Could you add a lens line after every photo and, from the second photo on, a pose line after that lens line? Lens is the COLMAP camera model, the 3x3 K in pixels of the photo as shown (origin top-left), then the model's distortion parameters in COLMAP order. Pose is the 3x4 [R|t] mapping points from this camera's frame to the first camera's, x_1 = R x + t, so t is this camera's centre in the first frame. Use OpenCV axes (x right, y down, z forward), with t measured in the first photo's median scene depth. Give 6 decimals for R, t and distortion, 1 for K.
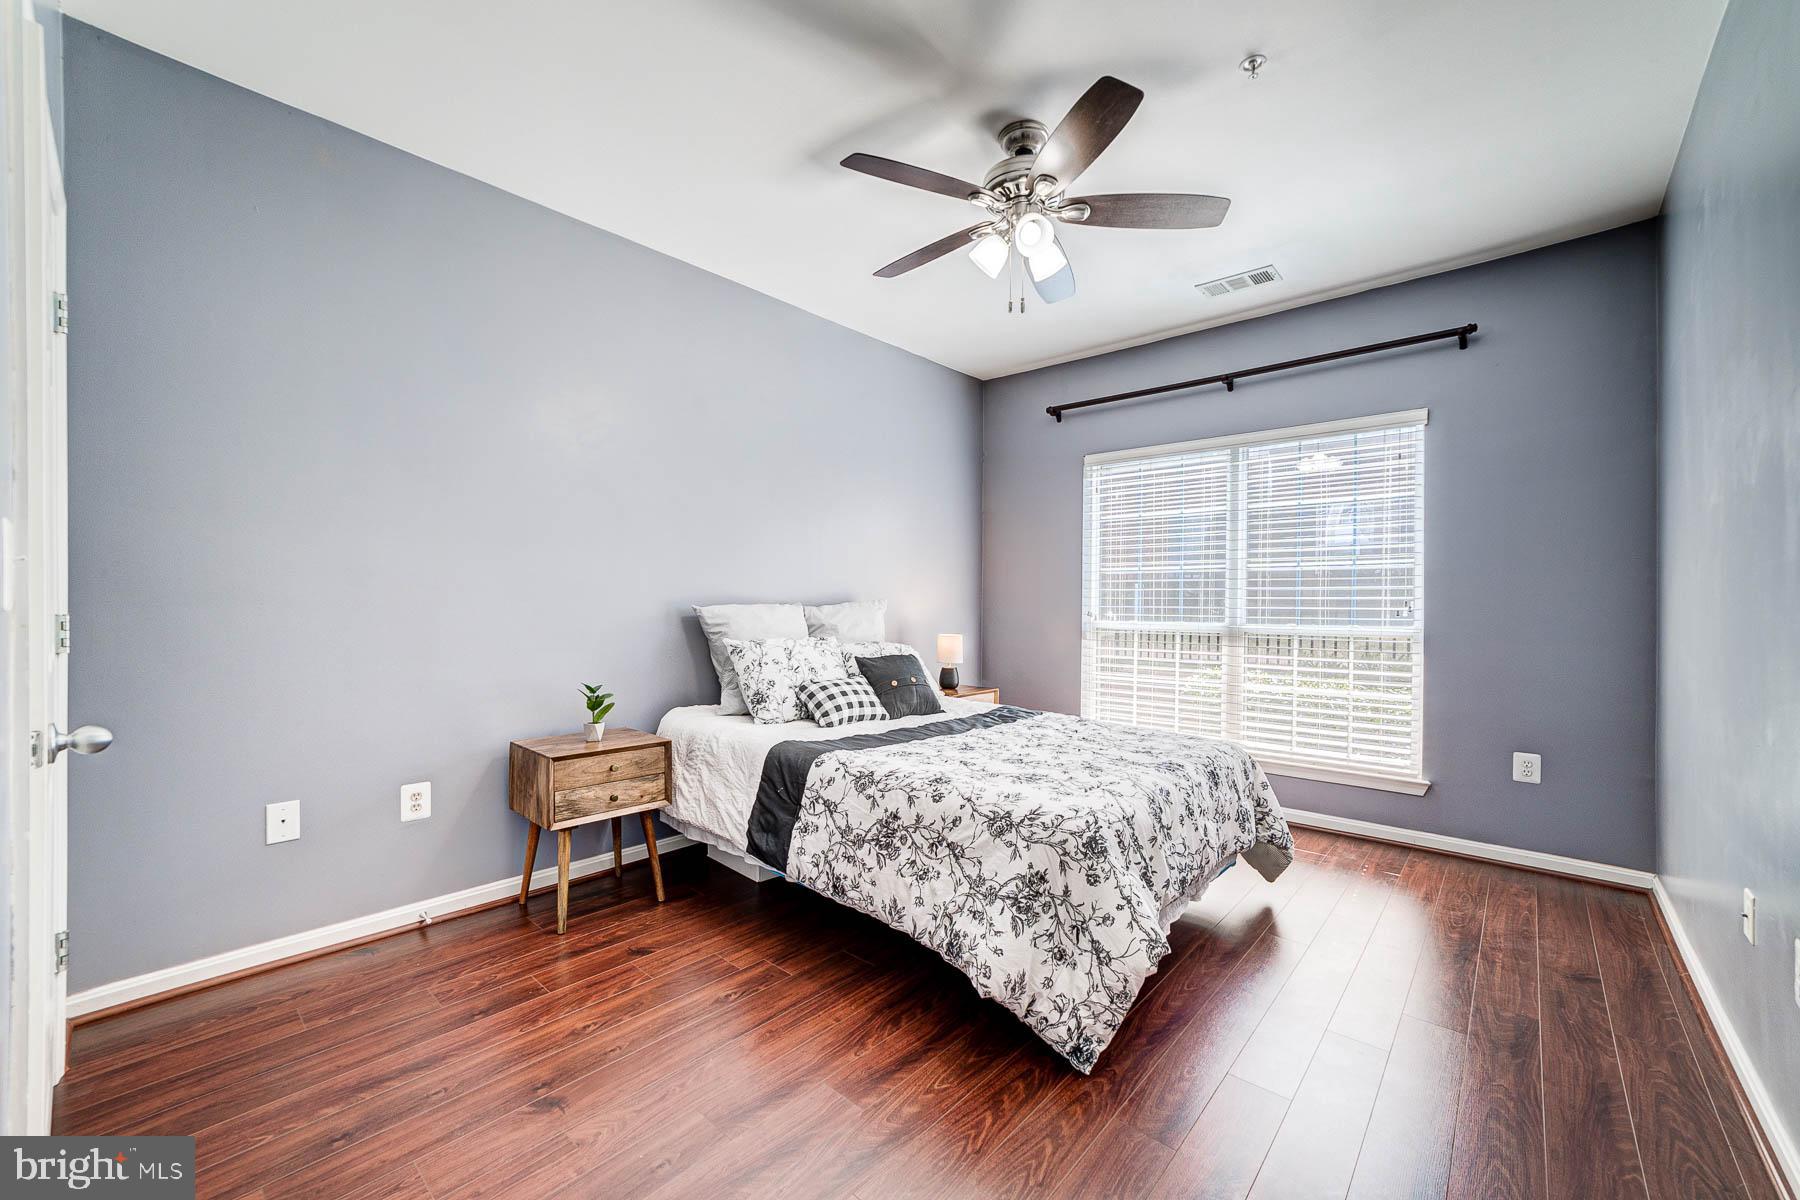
lens RADIAL K [[697.5, 0, 910.7], [0, 697.5, 611.7], [0, 0, 1]] dist [-0.013360, 0.000688]
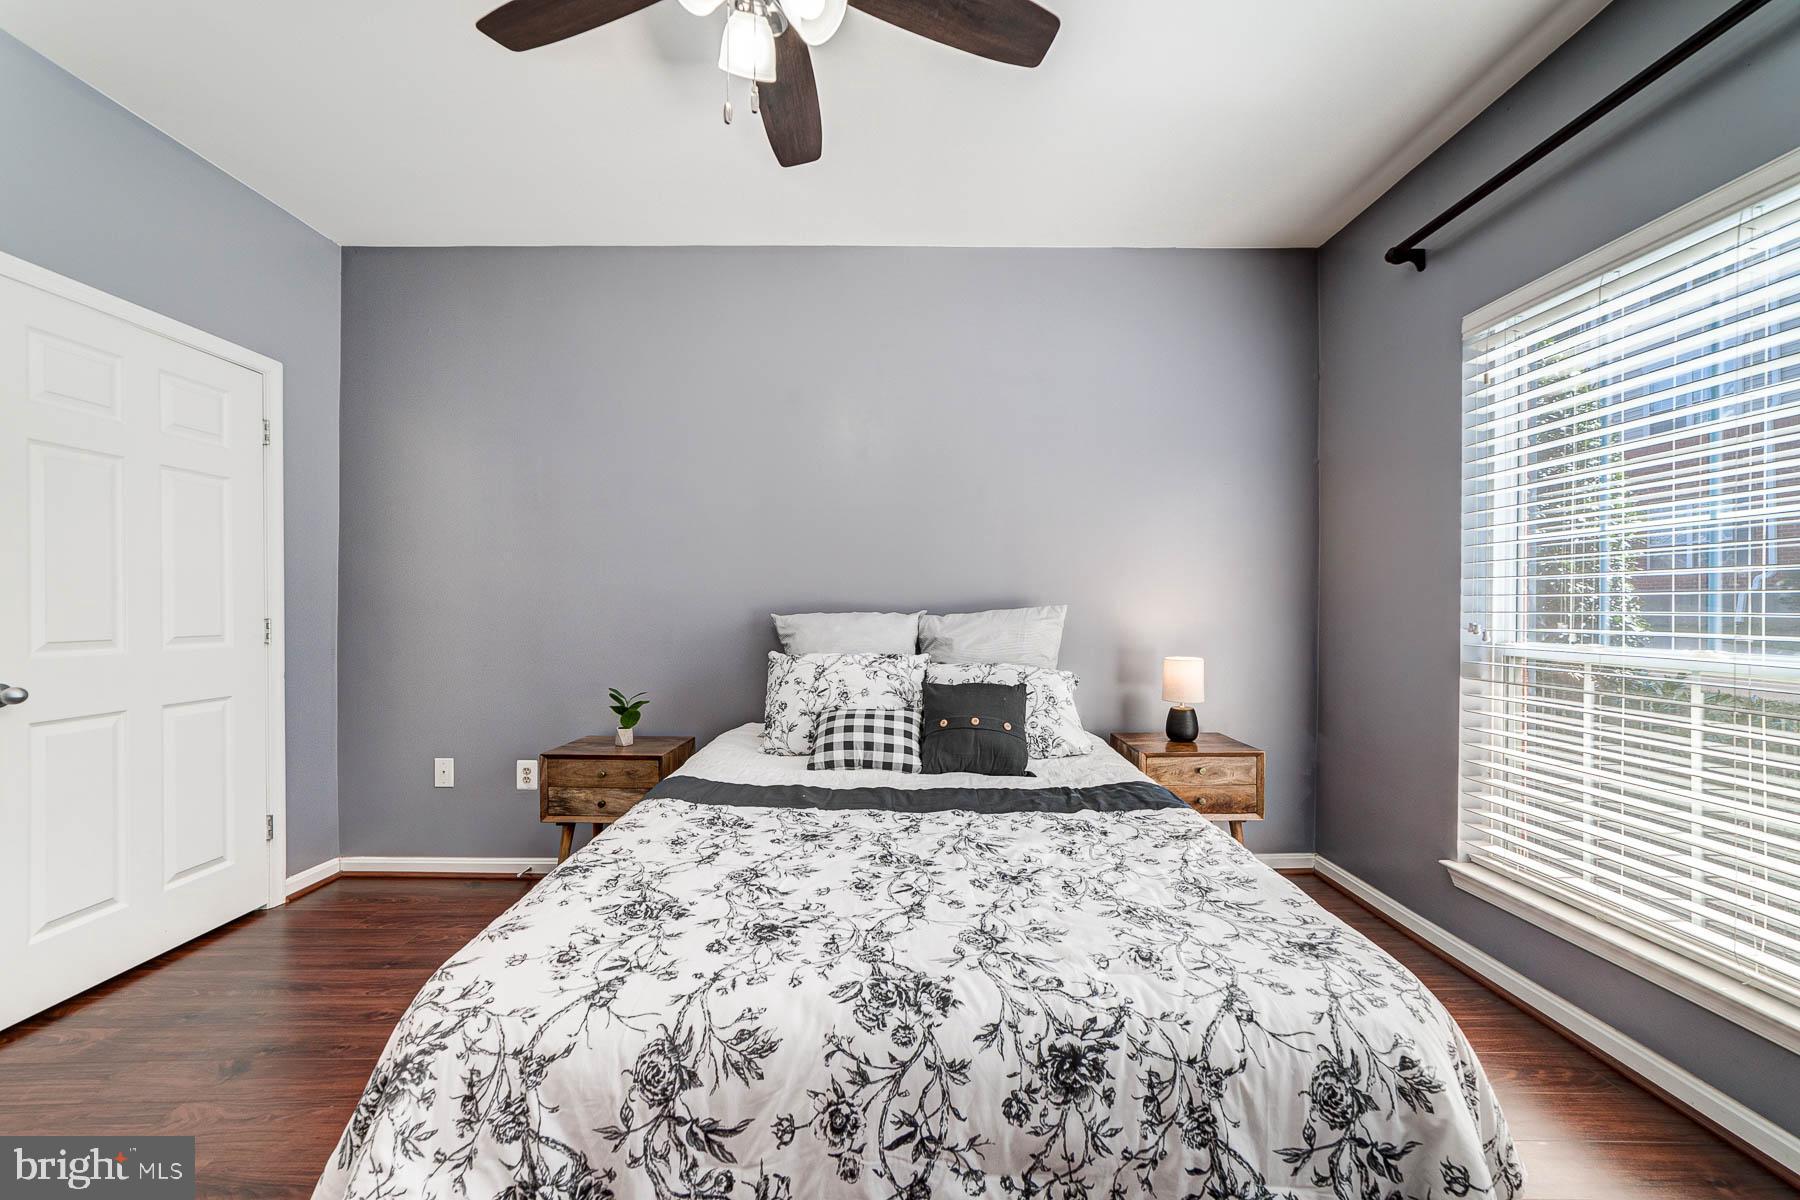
lens RADIAL K [[697.5, 0, 893.1], [0, 697.5, 606.8], [0, 0, 1]] dist [-0.013360, 0.000688]
pose [[0.660060, -0.012250, -0.751113, 0.622897], [-0.003796, 0.999800, -0.019641, -0.002365], [0.751204, 0.015815, 0.659881, 0.645387]]
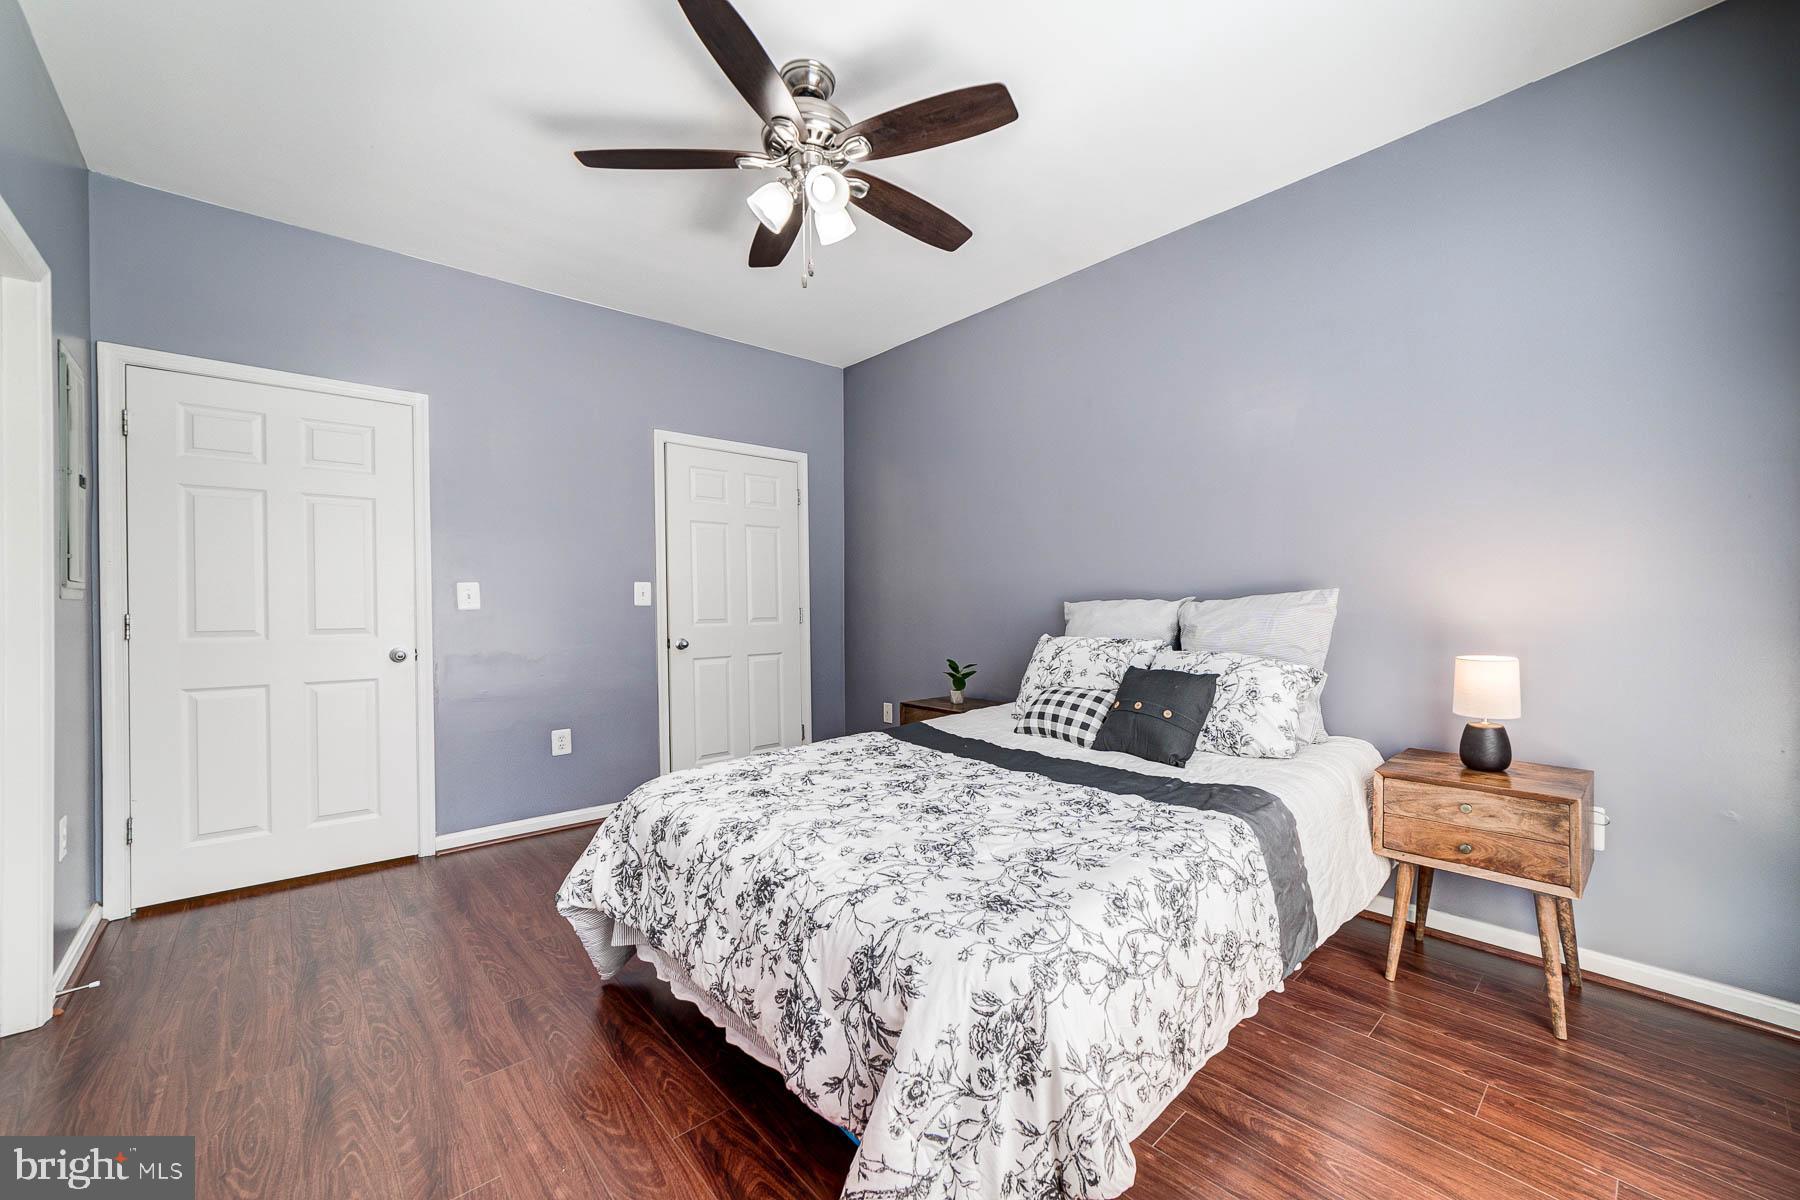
lens RADIAL K [[697.5, 0, 913.4], [0, 697.5, 598.6], [0, 0, 1]] dist [-0.013360, 0.000688]
pose [[-0.115603, -0.009981, -0.993245, 0.964591], [0.001577, 0.999946, -0.010232, -0.004964], [0.993294, -0.002749, -0.115581, 1.137632]]
